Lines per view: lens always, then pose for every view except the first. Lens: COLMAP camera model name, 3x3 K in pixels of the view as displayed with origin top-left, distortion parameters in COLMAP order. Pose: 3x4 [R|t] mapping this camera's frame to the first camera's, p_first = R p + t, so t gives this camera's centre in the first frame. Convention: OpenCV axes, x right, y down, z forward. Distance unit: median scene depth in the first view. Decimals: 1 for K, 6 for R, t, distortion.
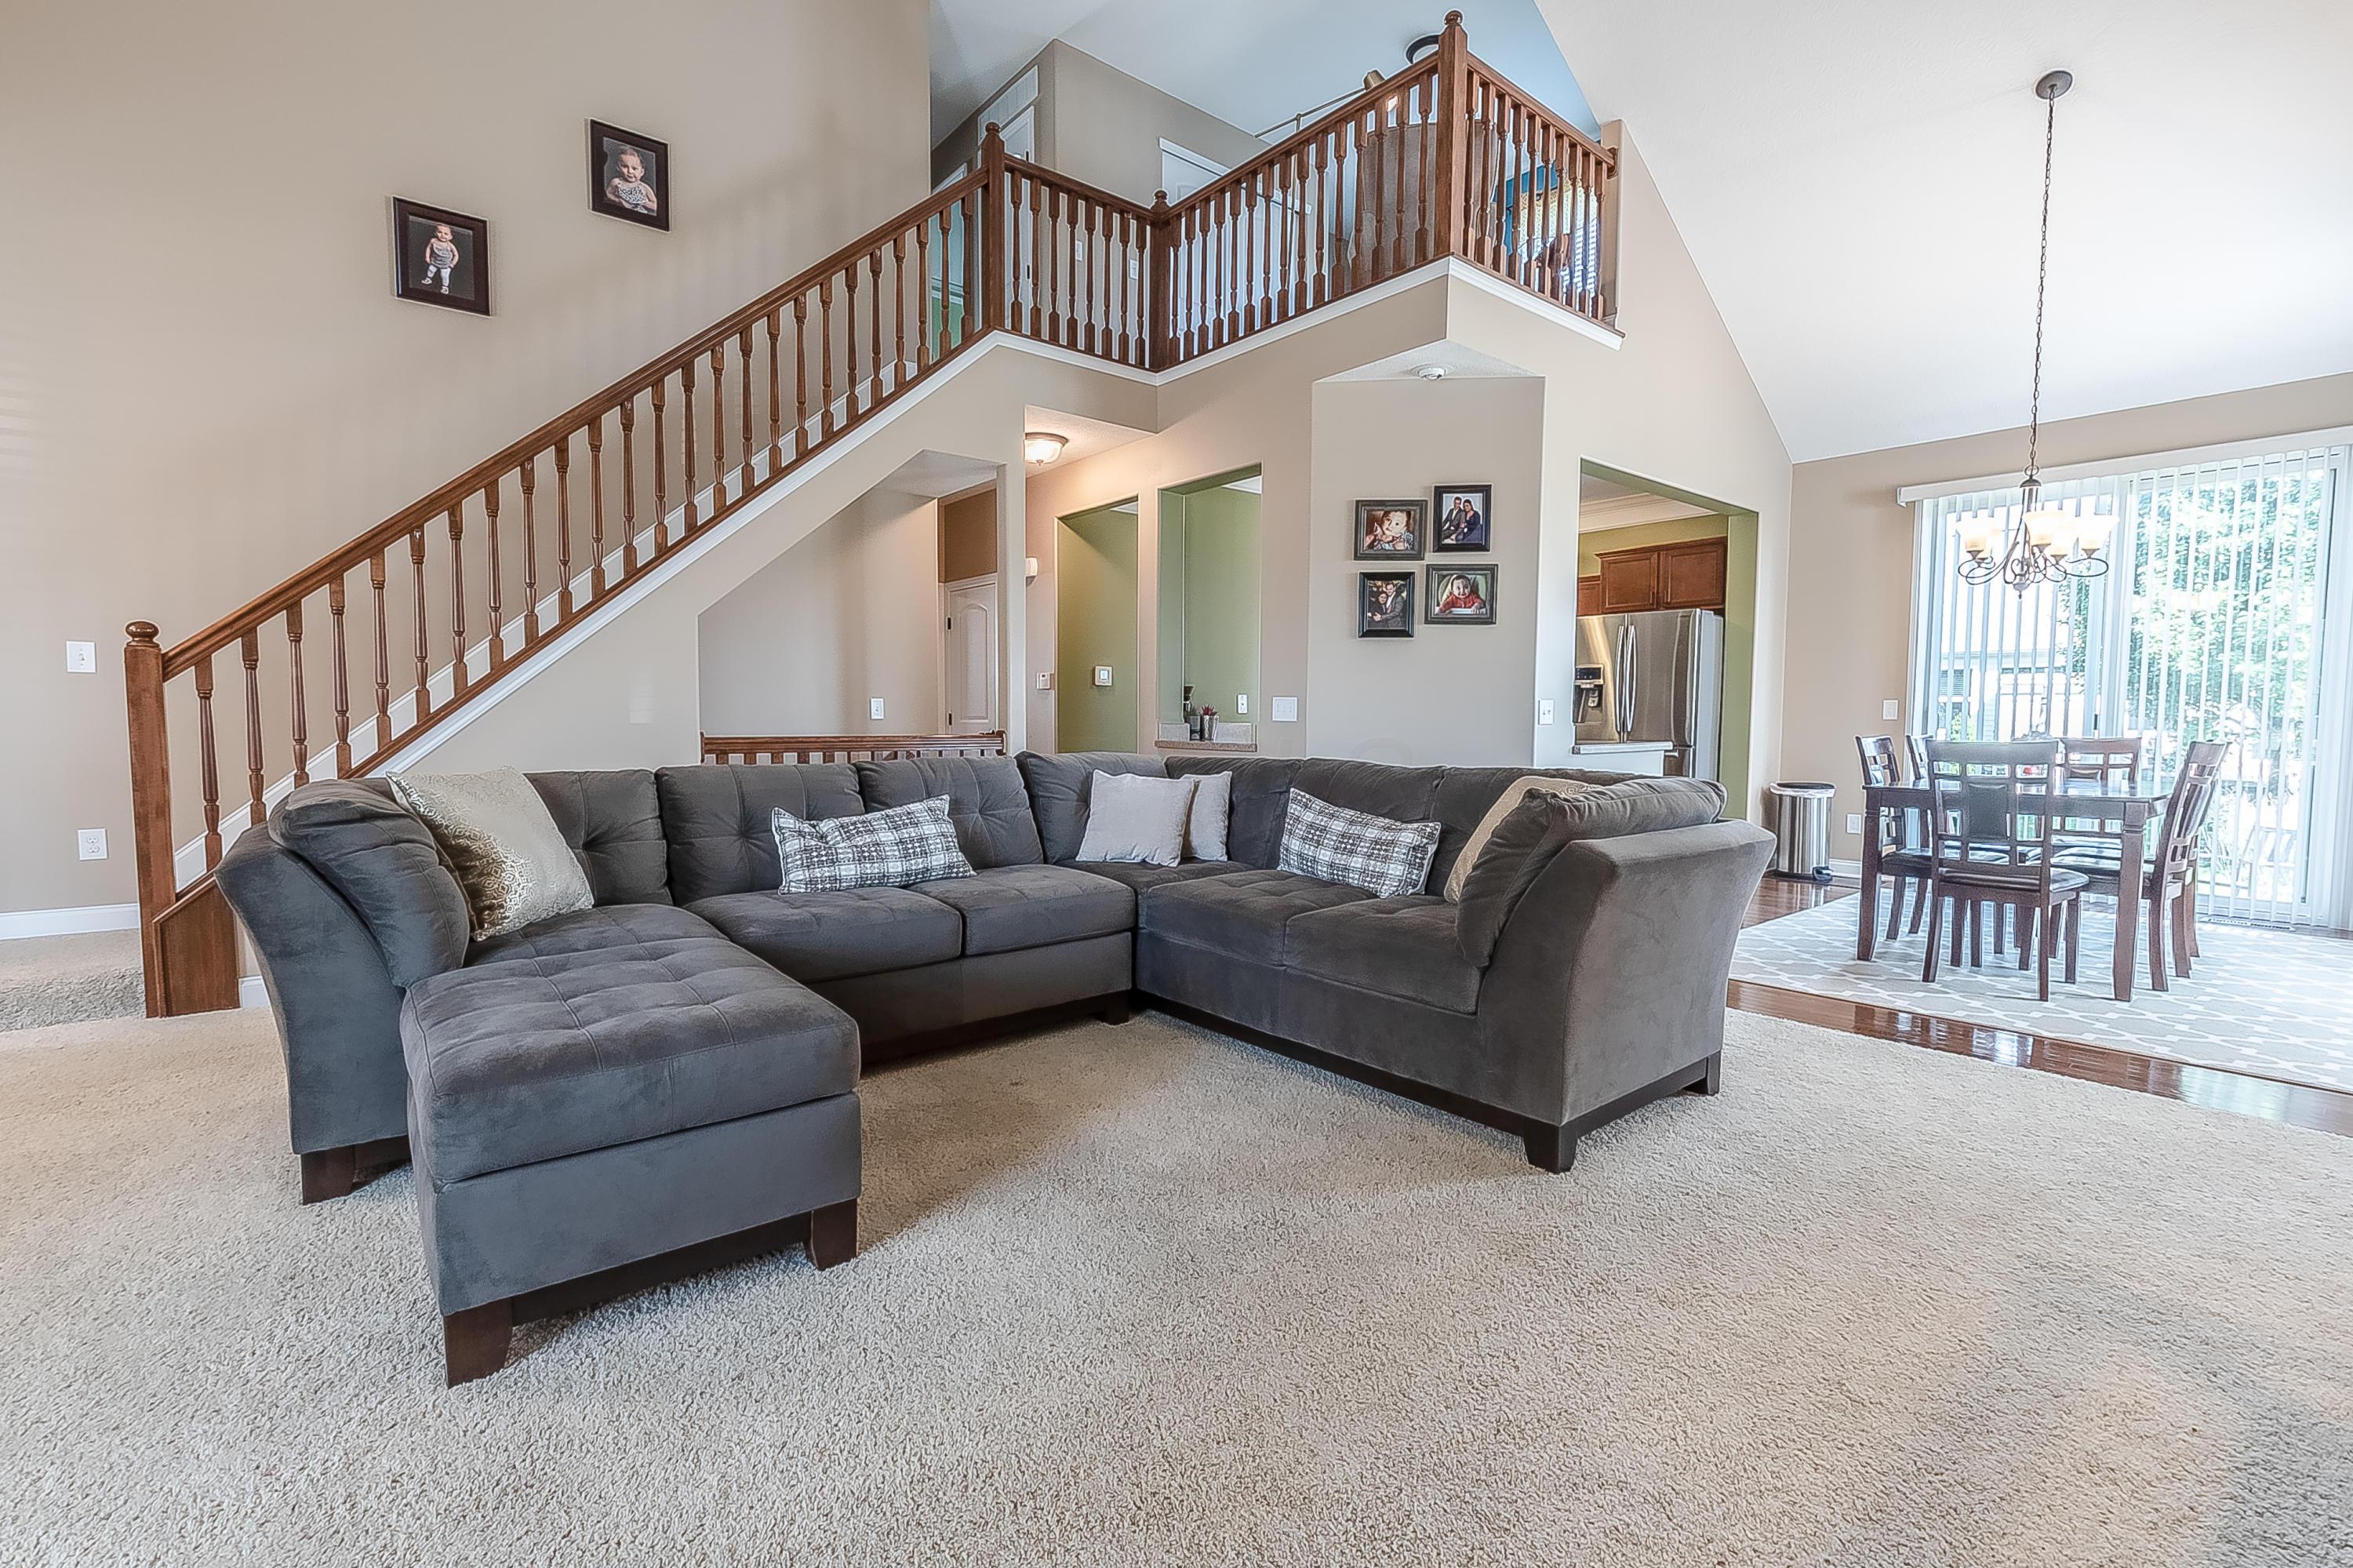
lens RADIAL K [[1011.1, 0, 1174.4], [0, 1011.1, 793.6], [0, 0, 1]] dist [0.000336, -0.000022]
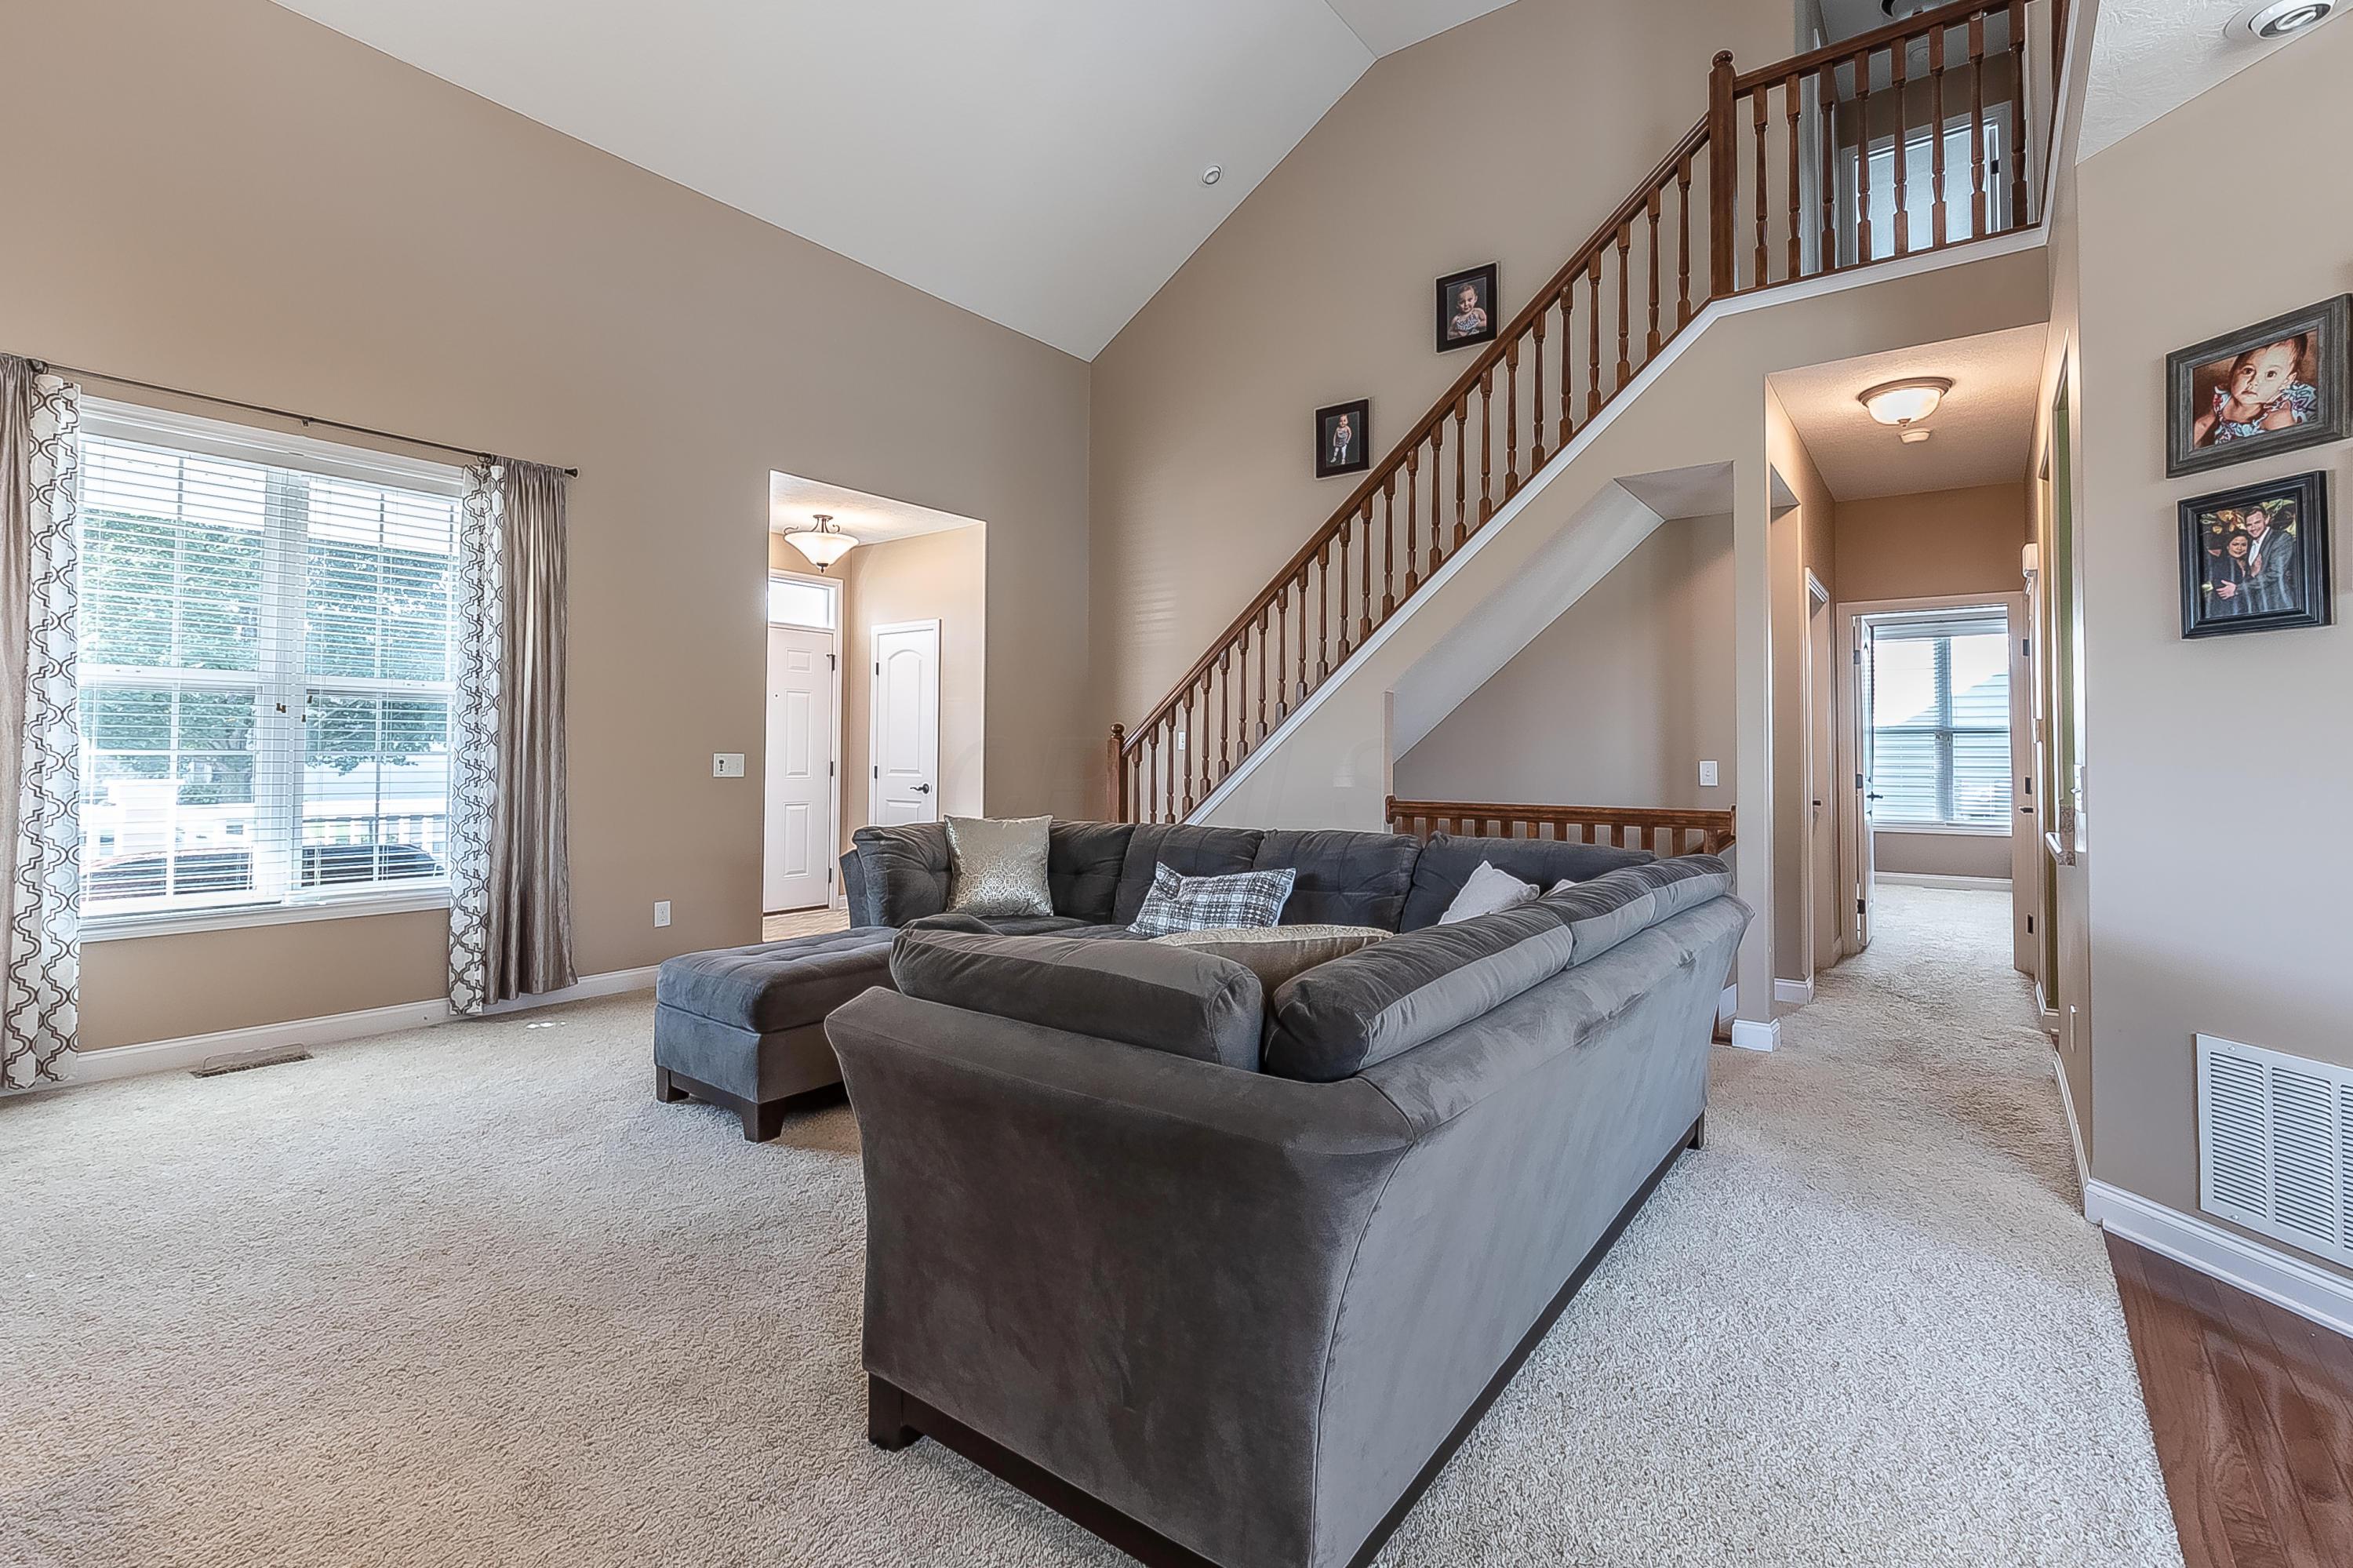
lens RADIAL K [[1036.8, 0, 1173.4], [0, 1036.8, 782.3], [0, 0, 1]] dist [-0.025204, 0.008019]
pose [[0.271806, 0.014219, -0.962247, 0.514494], [-0.081529, 0.996636, -0.008302, -0.047077], [0.958892, 0.080708, 0.272051, 0.434859]]
